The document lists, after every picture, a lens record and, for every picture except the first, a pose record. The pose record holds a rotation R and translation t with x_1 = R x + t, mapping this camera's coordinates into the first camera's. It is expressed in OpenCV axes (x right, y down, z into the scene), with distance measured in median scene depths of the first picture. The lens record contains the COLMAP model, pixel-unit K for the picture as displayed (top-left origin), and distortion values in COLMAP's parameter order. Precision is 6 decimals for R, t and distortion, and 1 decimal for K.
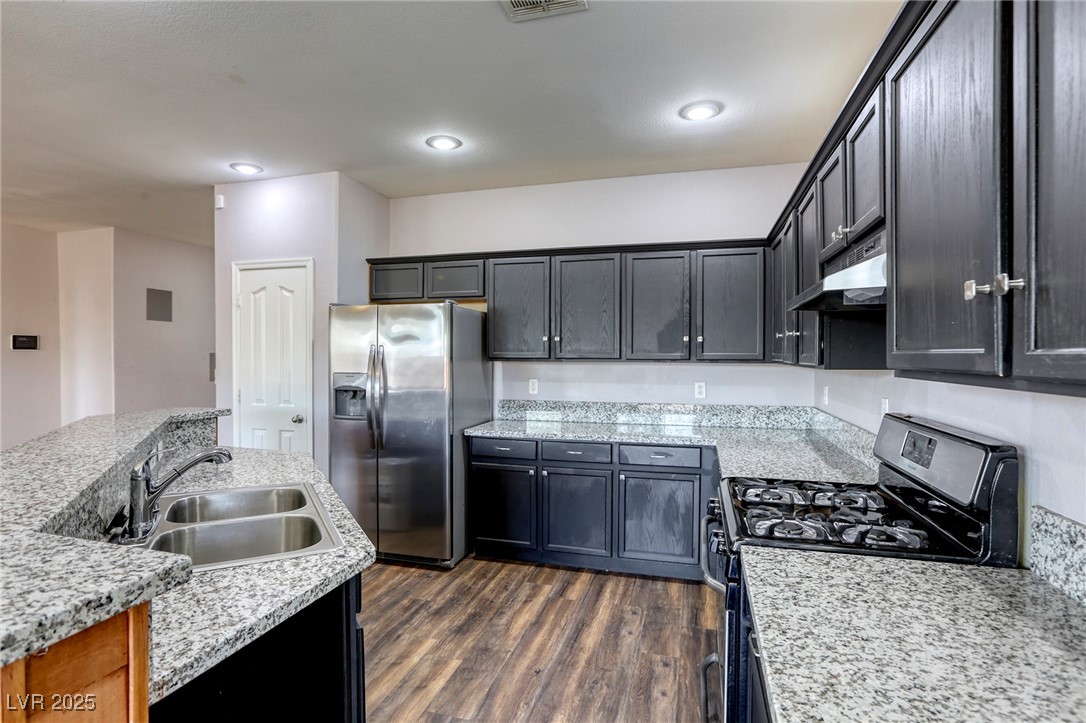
lens RADIAL K [[547.2, 0, 542.5], [0, 547.2, 361.9], [0, 0, 1]] dist [-0.040446, 0.001237]
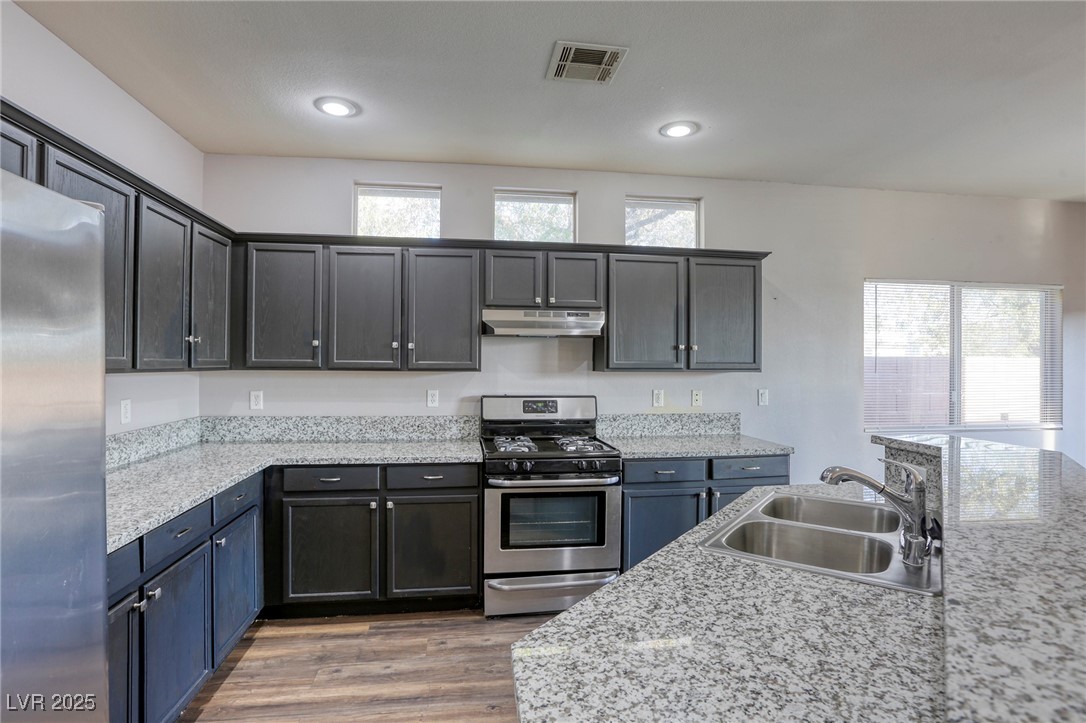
lens RADIAL K [[547.2, 0, 533.7], [0, 547.2, 358.1], [0, 0, 1]] dist [-0.040446, 0.001237]
pose [[-0.419518, 0.000574, 0.907747, -0.581278], [0.003035, 0.999995, 0.000770, -0.015090], [-0.907742, 0.003078, -0.419517, 0.878215]]
